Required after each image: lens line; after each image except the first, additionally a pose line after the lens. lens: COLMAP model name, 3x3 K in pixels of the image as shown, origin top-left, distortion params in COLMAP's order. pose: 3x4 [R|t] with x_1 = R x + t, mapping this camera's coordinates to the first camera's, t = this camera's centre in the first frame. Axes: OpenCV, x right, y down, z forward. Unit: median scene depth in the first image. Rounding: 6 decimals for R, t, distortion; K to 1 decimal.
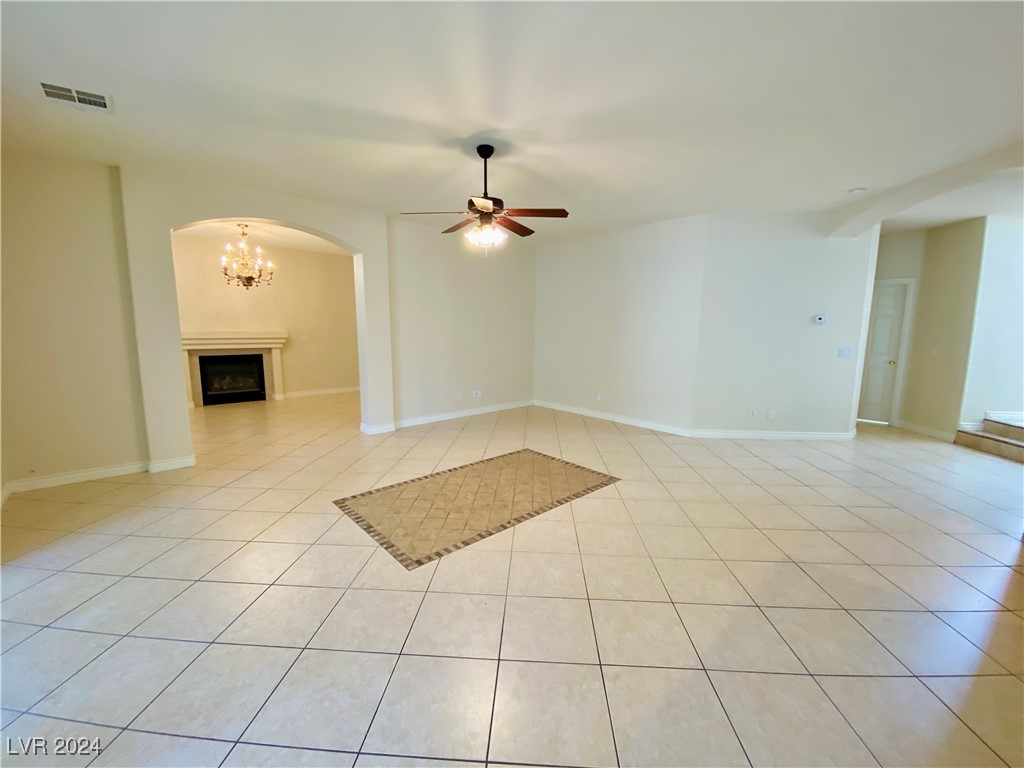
lens RADIAL K [[413.4, 0, 512.0], [0, 413.4, 384.0], [0, 0, 1]] dist [0.033810, -0.027789]
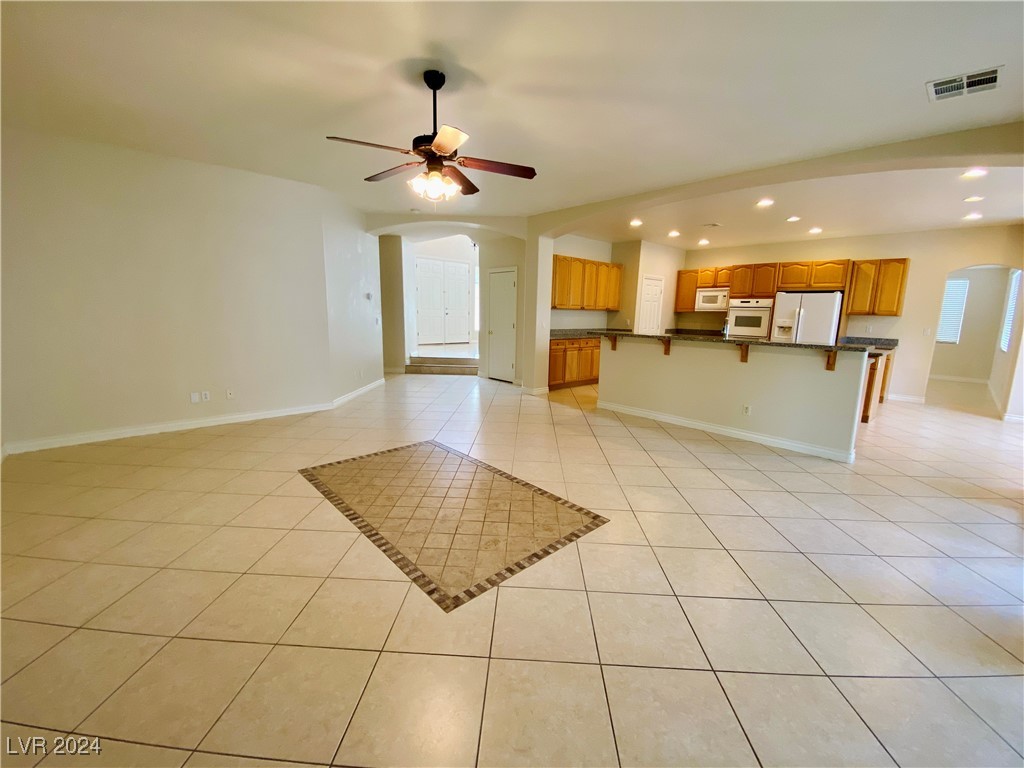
lens RADIAL K [[412.7, 0, 519.2], [0, 412.7, 376.5], [0, 0, 1]] dist [0.054340, -0.027529]
pose [[-0.024993, -0.162254, 0.986432, -0.544399], [0.118019, 0.979361, 0.164081, -0.060908], [-0.992697, 0.120519, -0.005328, 0.509771]]
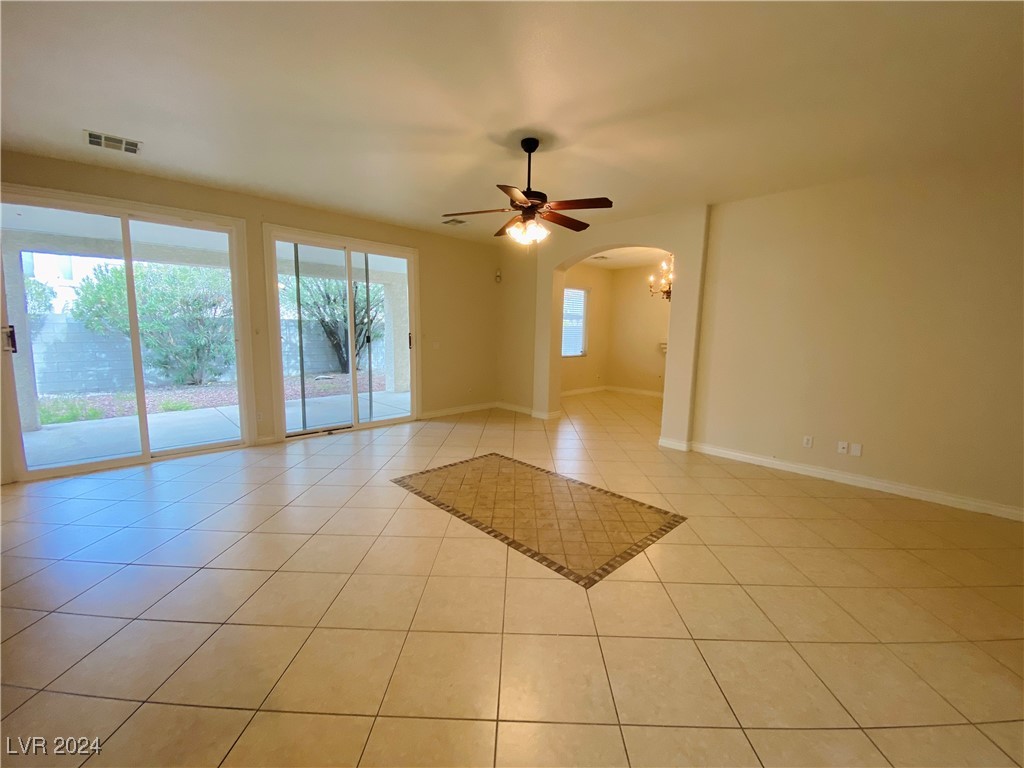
lens RADIAL K [[413.4, 0, 512.0], [0, 413.4, 384.0], [0, 0, 1]] dist [0.033810, -0.027789]
pose [[0.032977, 0.117743, -0.992496, 0.536188], [-0.159323, 0.980957, 0.111081, -0.062918], [0.986676, 0.154464, 0.051108, 0.557891]]
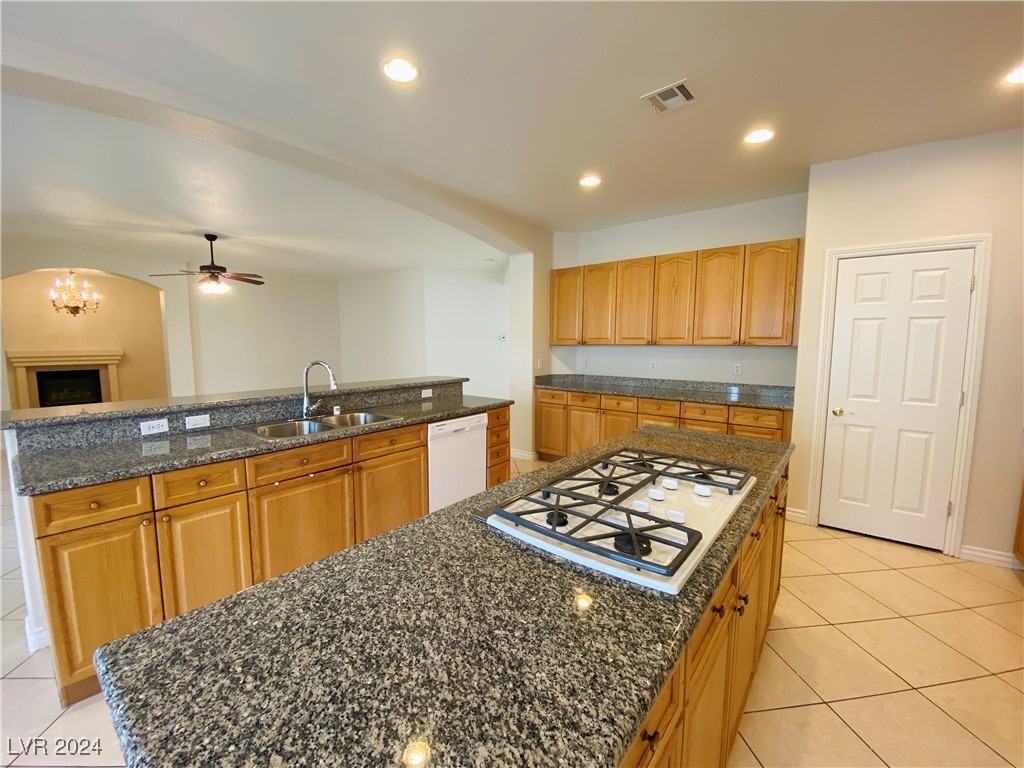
lens RADIAL K [[413.4, 0, 512.0], [0, 413.4, 384.0], [0, 0, 1]] dist [0.033810, -0.027789]
pose [[0.986261, -0.025373, 0.163234, 0.453405], [0.031624, 0.998858, -0.035809, 0.061156], [-0.162139, 0.040479, 0.985937, -0.427982]]
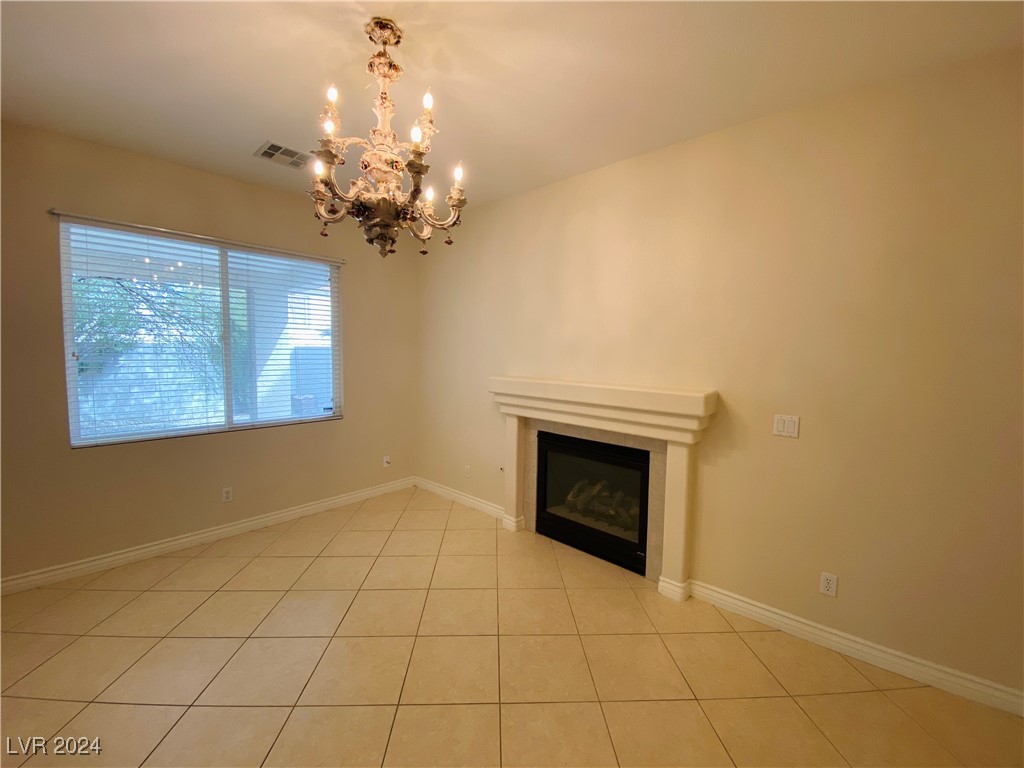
lens RADIAL K [[413.4, 0, 512.0], [0, 413.4, 384.0], [0, 0, 1]] dist [0.033810, -0.027789]
pose [[0.102443, 0.070404, -0.992244, -0.341599], [-0.157001, 0.986134, 0.053761, -0.171529], [0.982271, 0.150276, 0.112076, 1.101714]]
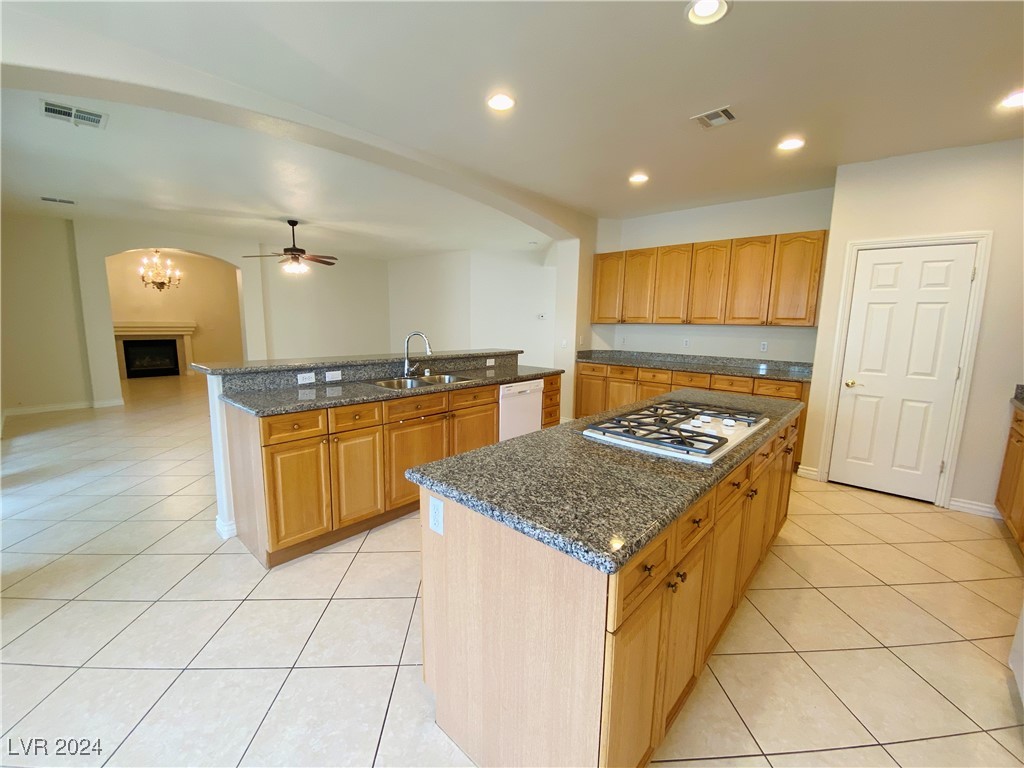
lens RADIAL K [[413.4, 0, 512.0], [0, 413.4, 384.0], [0, 0, 1]] dist [0.033810, -0.027789]
pose [[0.993861, -0.010083, 0.110172, 0.384153], [0.008877, 0.999895, 0.011433, 0.079881], [-0.110276, -0.010385, 0.993847, -0.528026]]
